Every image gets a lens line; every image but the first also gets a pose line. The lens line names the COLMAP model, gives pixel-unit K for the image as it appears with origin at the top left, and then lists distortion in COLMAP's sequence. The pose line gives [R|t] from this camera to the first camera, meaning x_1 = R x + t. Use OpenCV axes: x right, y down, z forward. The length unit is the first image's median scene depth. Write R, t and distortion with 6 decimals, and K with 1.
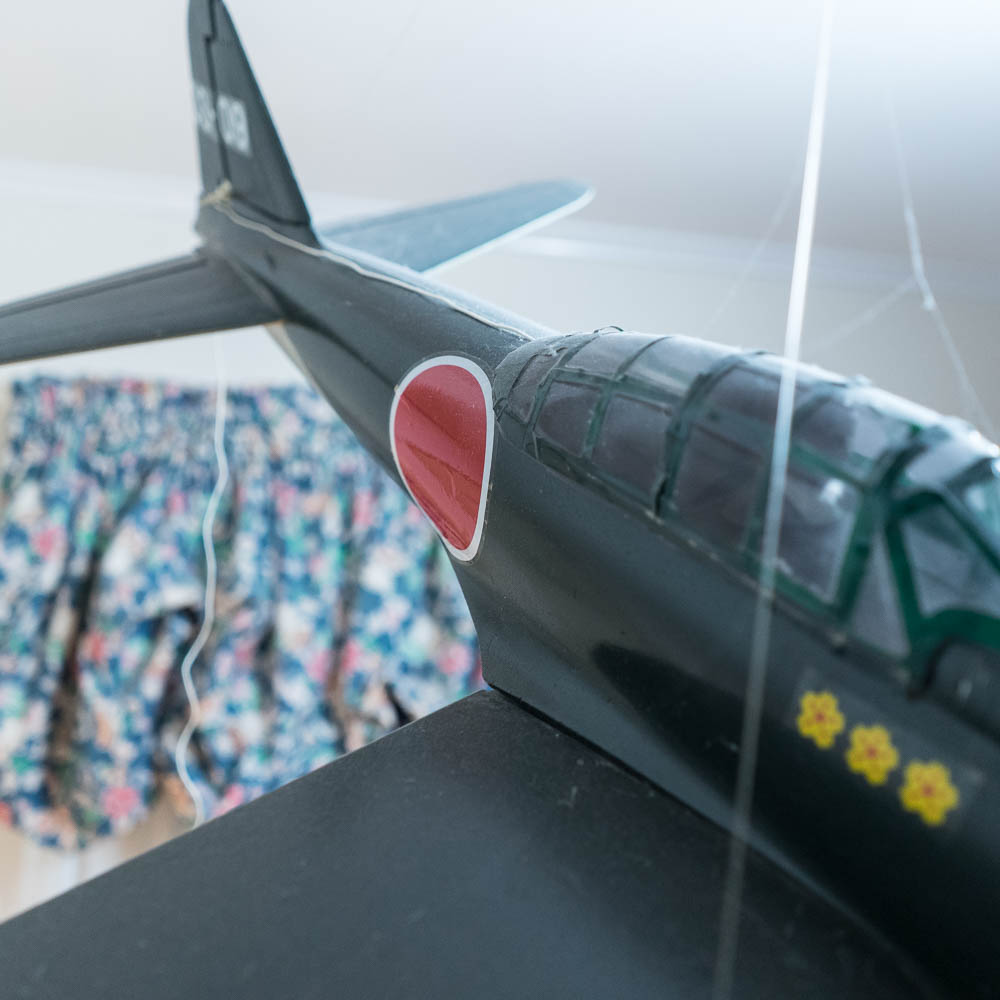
lens RADIAL K [[1178.9, 0, 500.0], [0, 1178.9, 500.0], [0, 0, 1]] dist [-0.009209, -0.022573]
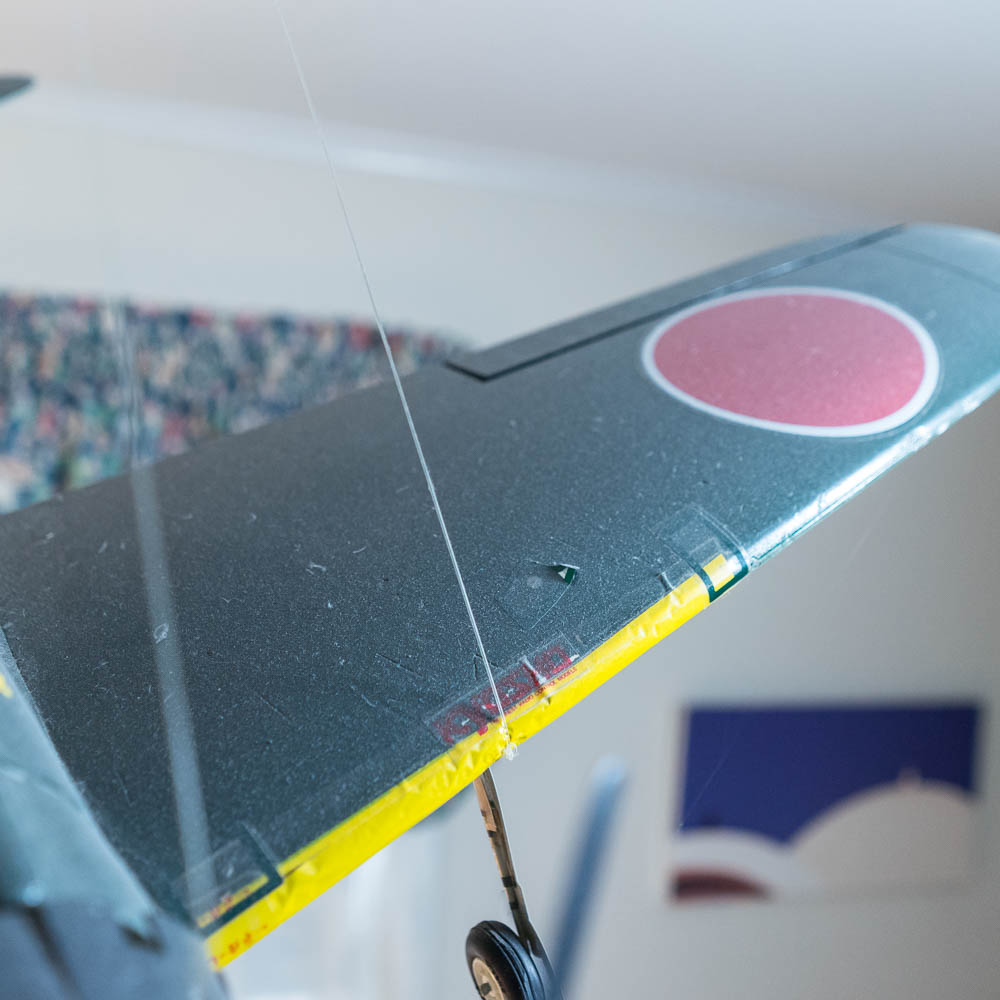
lens RADIAL K [[1205.7, 0, 500.0], [0, 1205.7, 500.0], [0, 0, 1]] dist [-0.011075, -0.023098]
pose [[0.995223, 0.020691, 0.095408, 0.211242], [-0.028897, 0.995924, 0.085439, -0.022509], [-0.093251, -0.087787, 0.991765, 0.023401]]
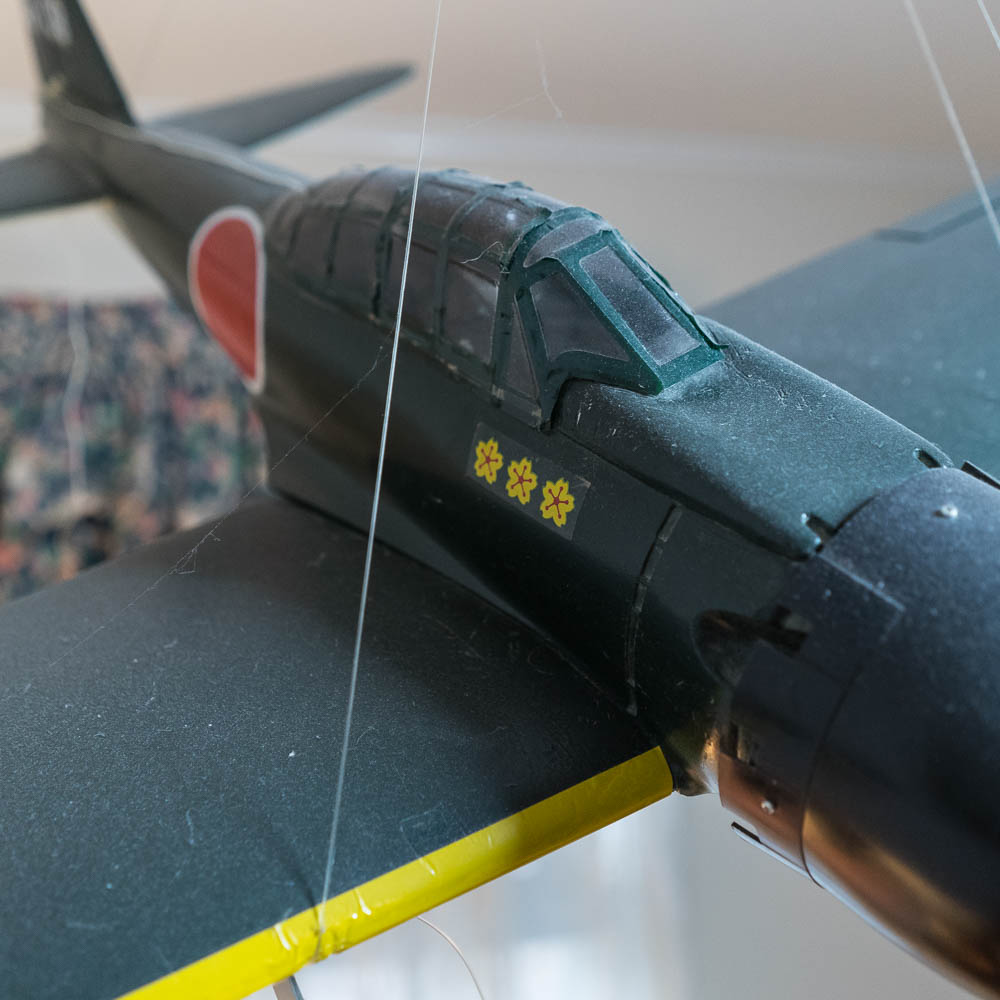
lens RADIAL K [[1205.7, 0, 500.0], [0, 1205.7, 500.0], [0, 0, 1]] dist [-0.011075, -0.023098]
pose [[0.997777, -0.058968, 0.031050, 0.058628], [0.057092, 0.996673, 0.058170, 0.037003], [-0.034377, -0.056268, 0.997824, -0.057407]]
